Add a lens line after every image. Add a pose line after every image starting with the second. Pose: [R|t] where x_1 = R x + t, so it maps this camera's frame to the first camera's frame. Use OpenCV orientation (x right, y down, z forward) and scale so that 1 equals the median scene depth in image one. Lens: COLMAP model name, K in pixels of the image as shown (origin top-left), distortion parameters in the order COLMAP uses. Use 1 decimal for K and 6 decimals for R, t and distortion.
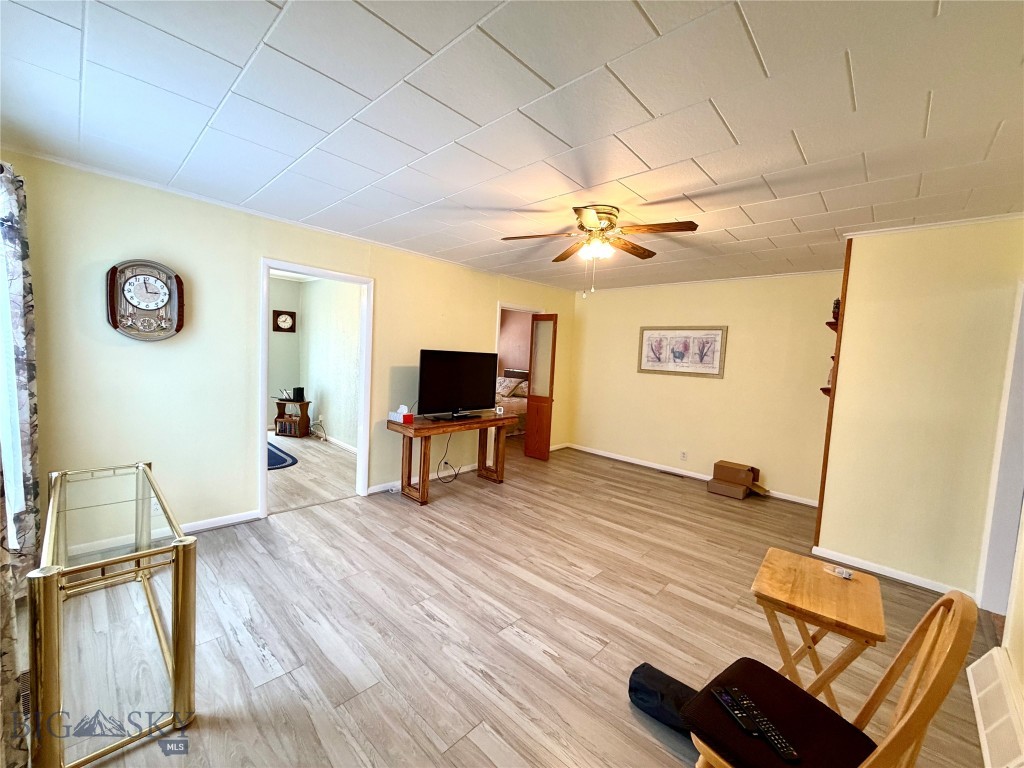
lens RADIAL K [[409.1, 0, 511.4], [0, 409.1, 383.9], [0, 0, 1]] dist [0.001920, -0.000006]
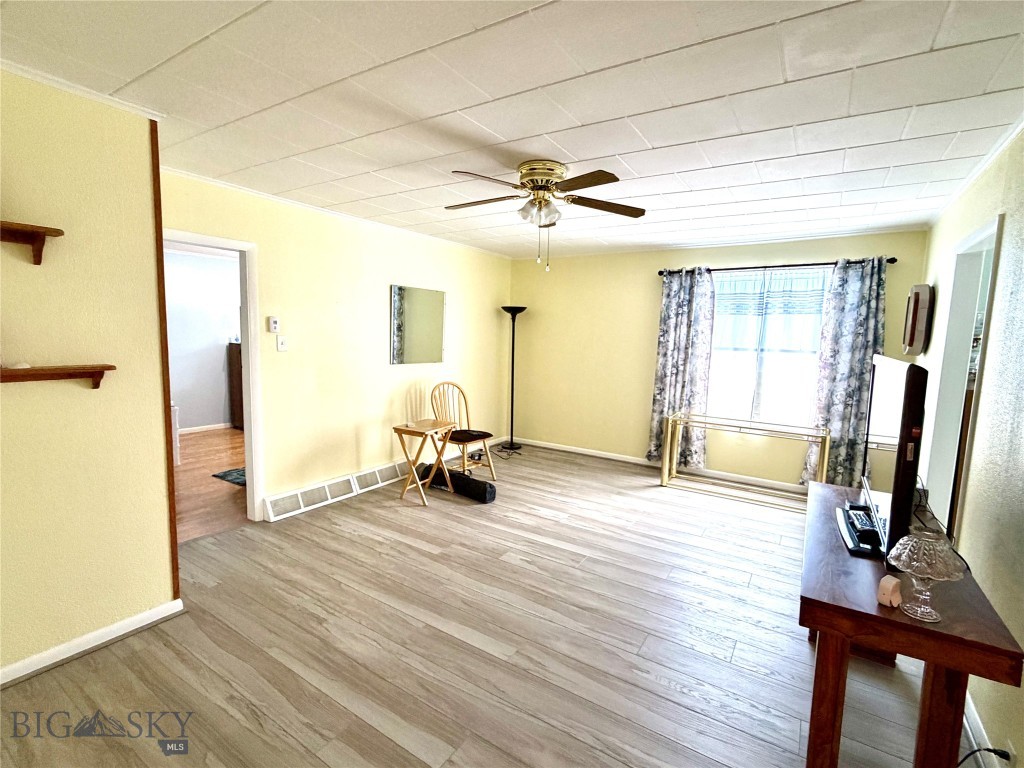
lens RADIAL K [[477.8, 0, 514.6], [0, 477.8, 384.4], [0, 0, 1]] dist [-0.000764, -0.000355]
pose [[-0.980615, -0.060127, -0.186493, 0.336569], [-0.092687, 0.980881, 0.171119, -0.113154], [0.172638, 0.185087, -0.967439, 1.610857]]
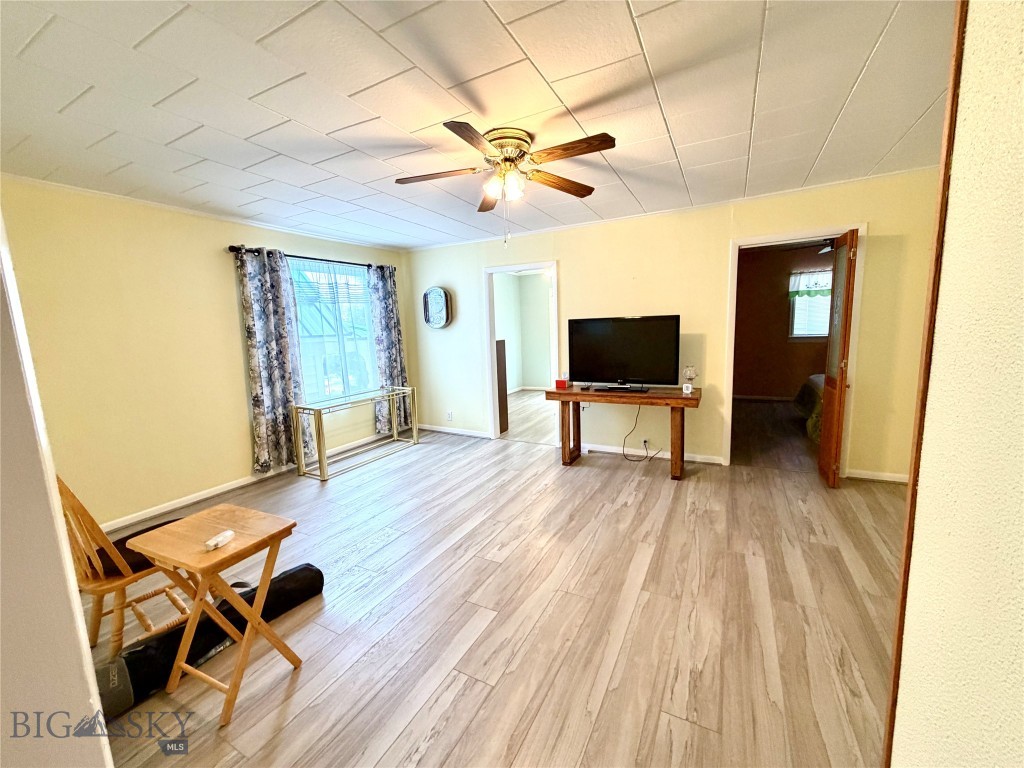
lens RADIAL K [[409.1, 0, 511.4], [0, 409.1, 381.4], [0, 0, 1]] dist [0.001920, -0.000006]
pose [[0.258088, 0.065393, -0.963906, 0.830610], [-0.020785, 0.997852, 0.062130, 0.014122], [0.965898, 0.003999, 0.258893, 0.634483]]
